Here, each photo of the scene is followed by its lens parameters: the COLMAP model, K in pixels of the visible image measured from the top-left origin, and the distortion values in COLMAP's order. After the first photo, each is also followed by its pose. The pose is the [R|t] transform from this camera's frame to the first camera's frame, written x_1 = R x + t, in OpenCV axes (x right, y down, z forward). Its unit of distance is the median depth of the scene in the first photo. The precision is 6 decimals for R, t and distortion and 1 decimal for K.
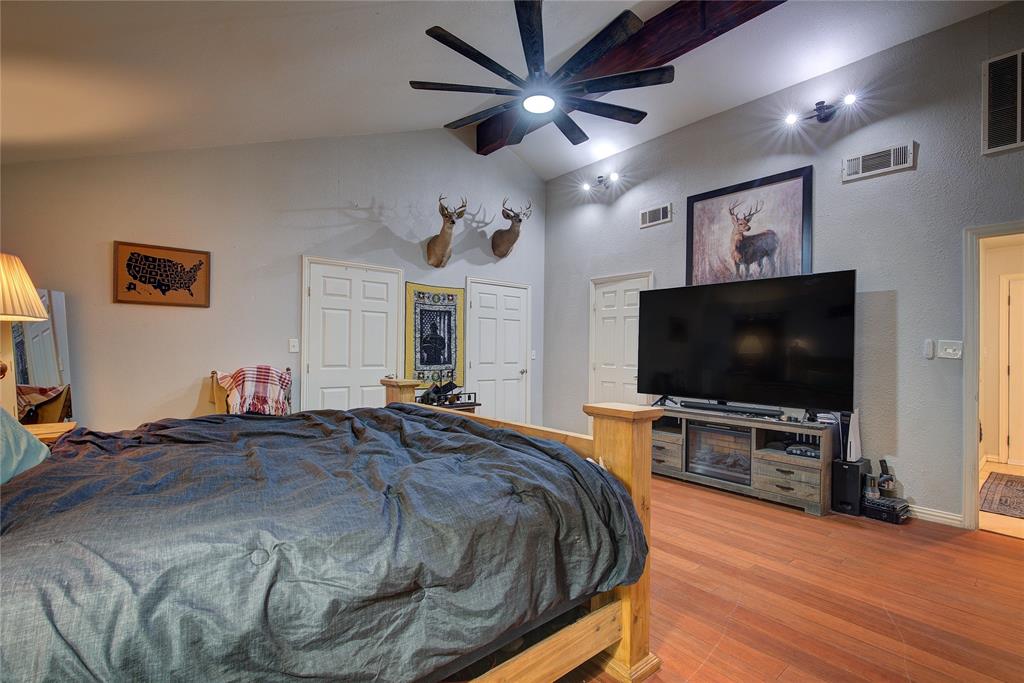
lens RADIAL K [[465.4, 0, 509.9], [0, 465.4, 345.4], [0, 0, 1]] dist [-0.003847, 0.002385]
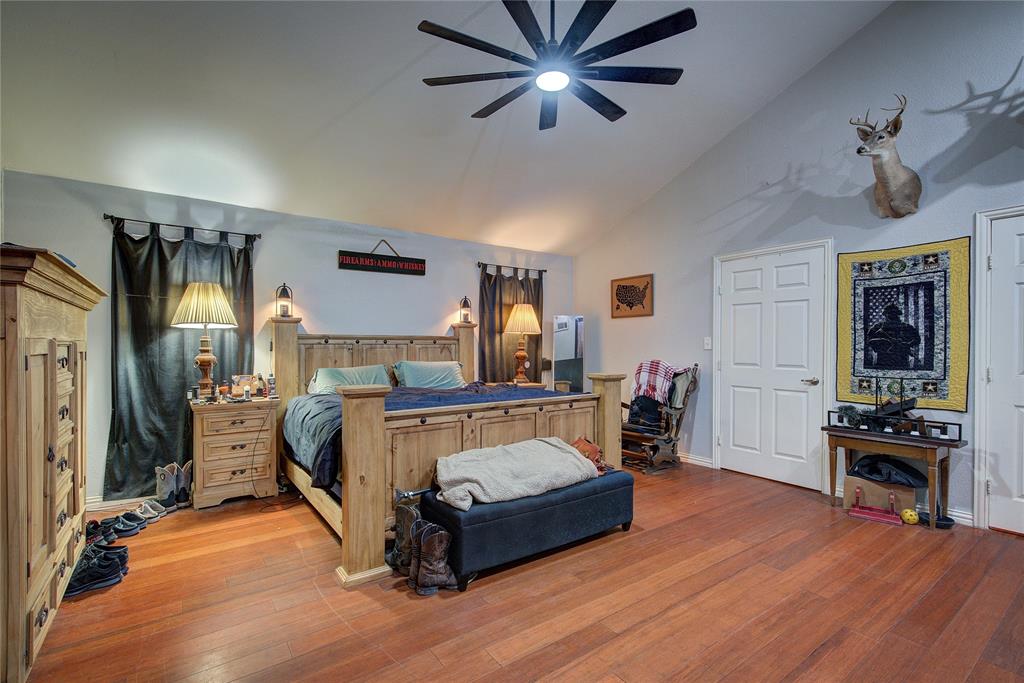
lens RADIAL K [[465.4, 0, 510.9], [0, 465.4, 345.5], [0, 0, 1]] dist [-0.003847, 0.002385]
pose [[-0.078669, -0.009603, -0.996855, 0.533736], [0.007276, 0.999921, -0.010207, 0.010851], [0.996874, -0.008056, -0.078593, 0.529382]]
